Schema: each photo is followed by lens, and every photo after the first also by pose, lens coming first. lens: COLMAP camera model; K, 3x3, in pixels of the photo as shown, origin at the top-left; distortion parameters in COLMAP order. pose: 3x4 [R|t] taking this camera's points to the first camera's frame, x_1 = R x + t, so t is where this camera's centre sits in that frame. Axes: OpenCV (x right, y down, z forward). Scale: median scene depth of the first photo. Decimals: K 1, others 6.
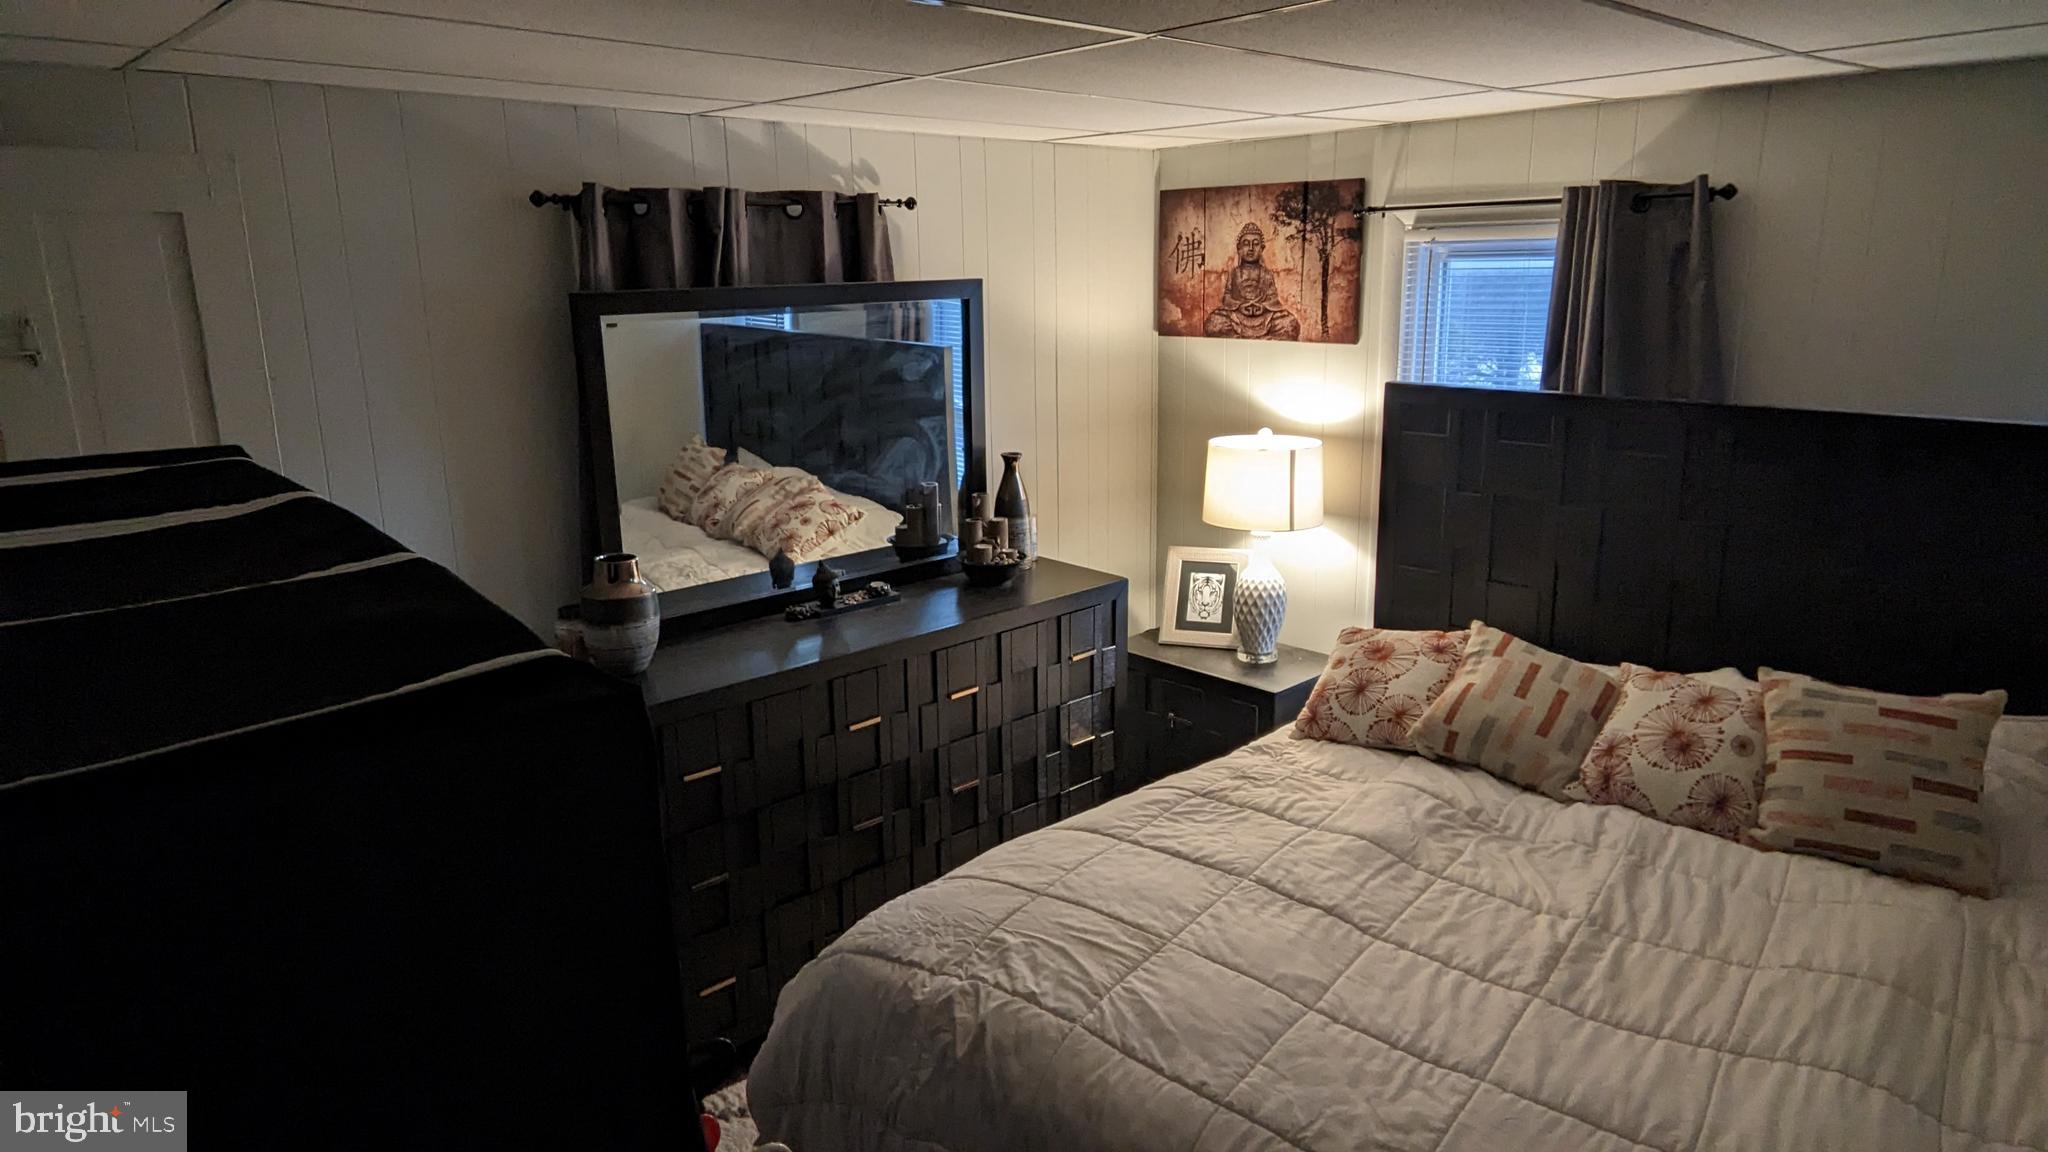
lens RADIAL K [[1301.3, 0, 1014.9], [0, 1301.3, 578.8], [0, 0, 1]] dist [0.036944, -0.026215]
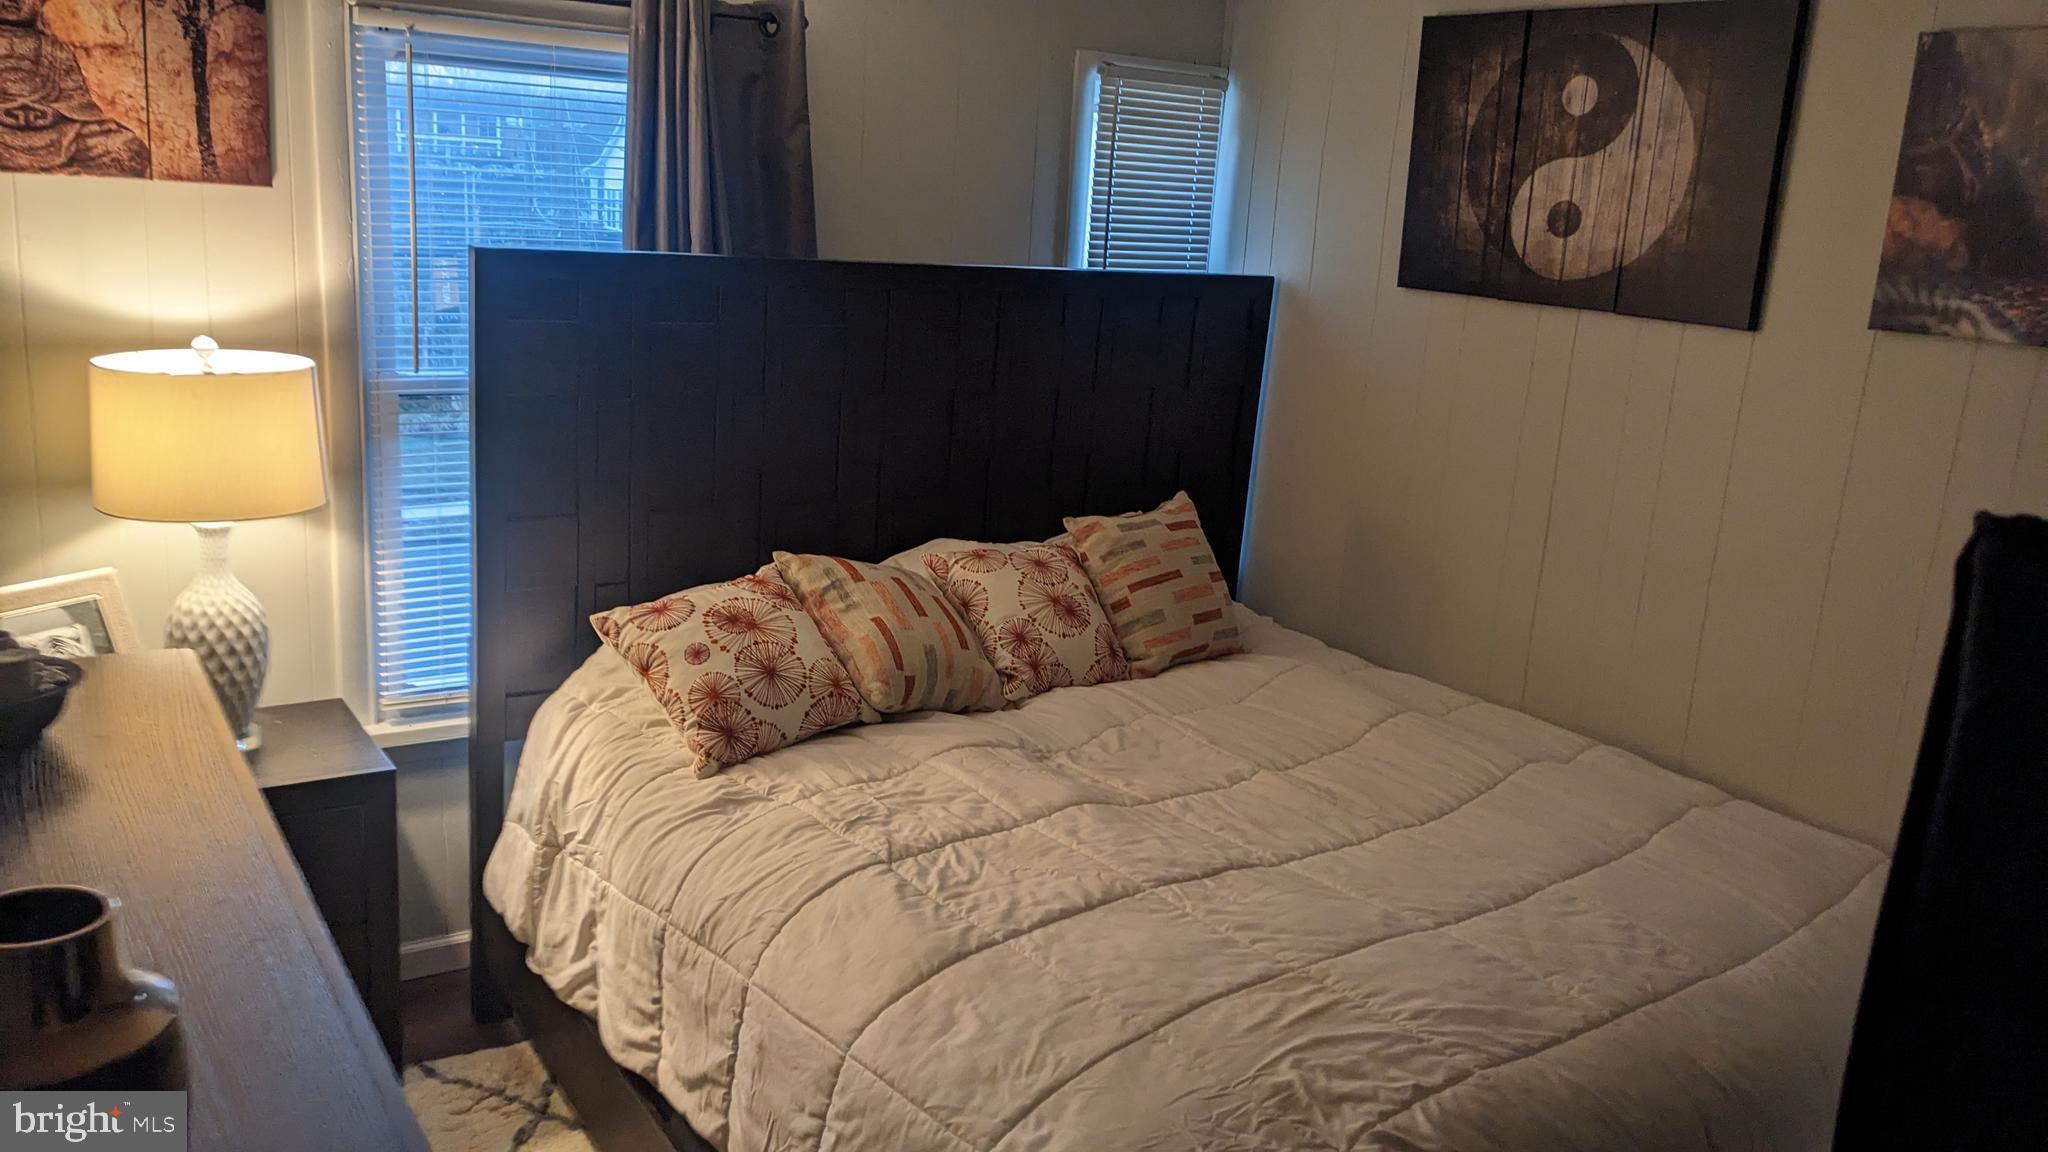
lens RADIAL K [[1622.2, 0, 1020.1], [0, 1622.2, 570.1], [0, 0, 1]] dist [0.067845, -0.102550]
pose [[0.146186, -0.204964, 0.967791, -0.501344], [0.168230, 0.969202, 0.179851, -0.095035], [-0.974848, 0.136519, 0.176164, 0.611238]]
